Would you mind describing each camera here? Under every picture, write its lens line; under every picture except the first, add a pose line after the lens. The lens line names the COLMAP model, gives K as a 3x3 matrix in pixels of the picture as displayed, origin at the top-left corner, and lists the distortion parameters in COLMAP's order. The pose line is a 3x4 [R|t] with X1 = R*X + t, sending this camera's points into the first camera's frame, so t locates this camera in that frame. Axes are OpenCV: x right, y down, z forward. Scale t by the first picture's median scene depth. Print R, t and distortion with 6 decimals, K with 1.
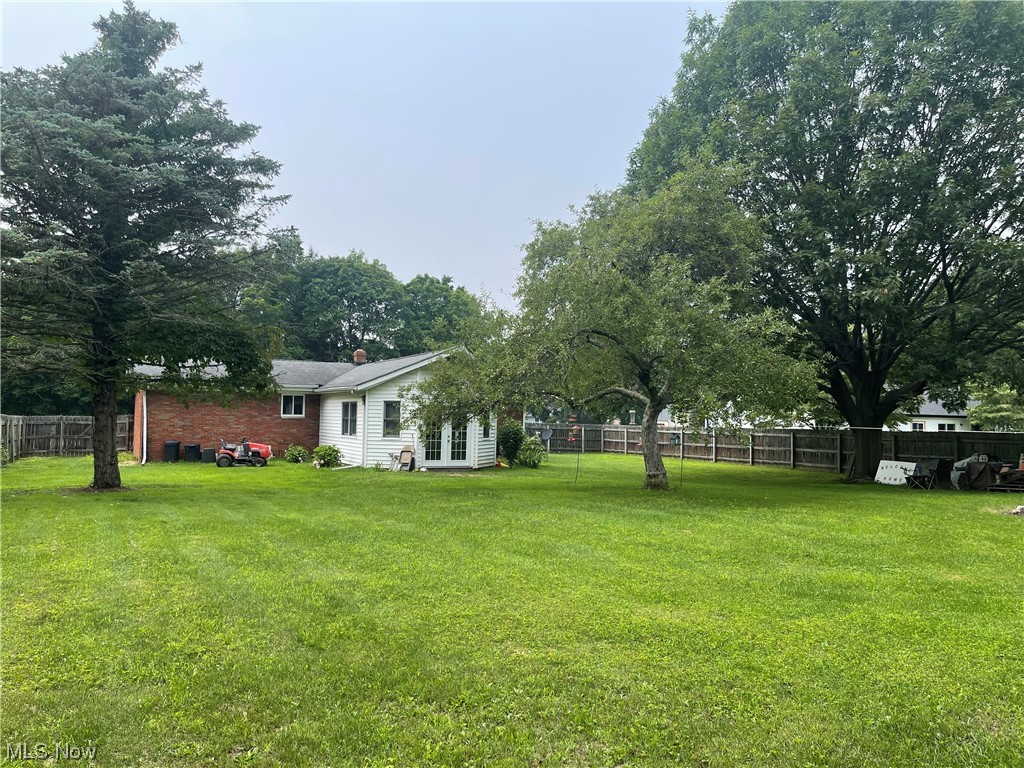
lens RADIAL K [[772.2, 0, 511.9], [0, 772.2, 375.1], [0, 0, 1]] dist [0.062784, -0.085016]
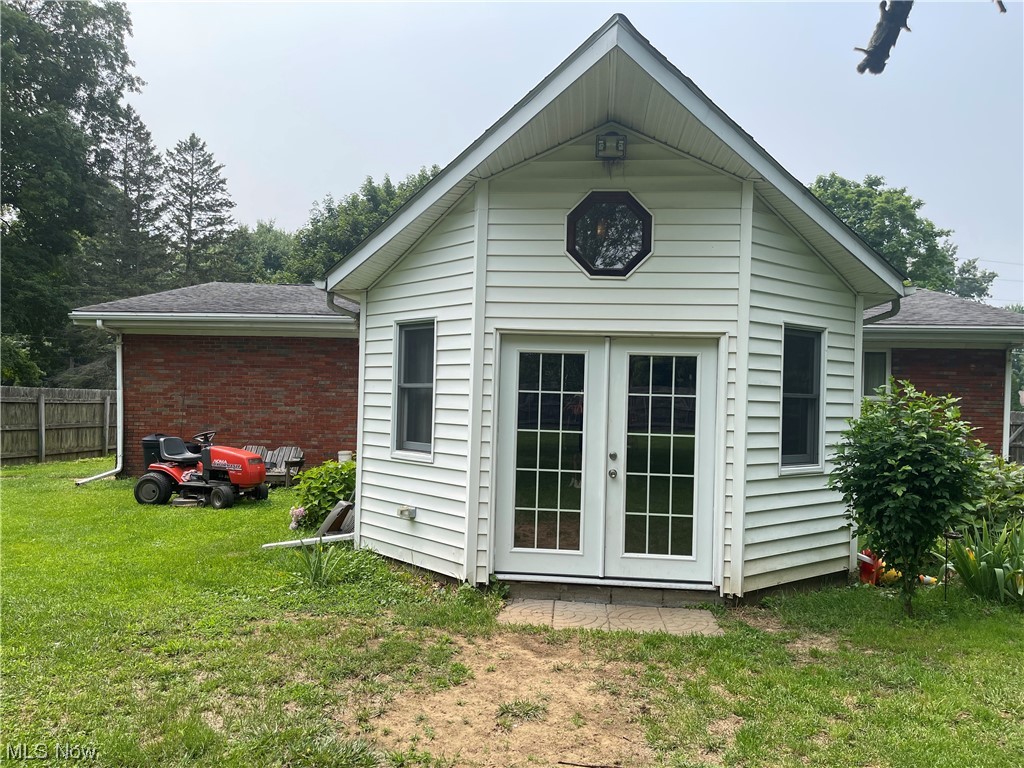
lens RADIAL K [[772.2, 0, 517.7], [0, 772.2, 383.5], [0, 0, 1]] dist [0.062784, -0.085016]
pose [[0.843168, -0.007509, -0.537598, 0.026776], [0.020894, 0.999605, 0.018807, 0.051594], [0.537244, -0.027090, 0.842992, 0.785534]]
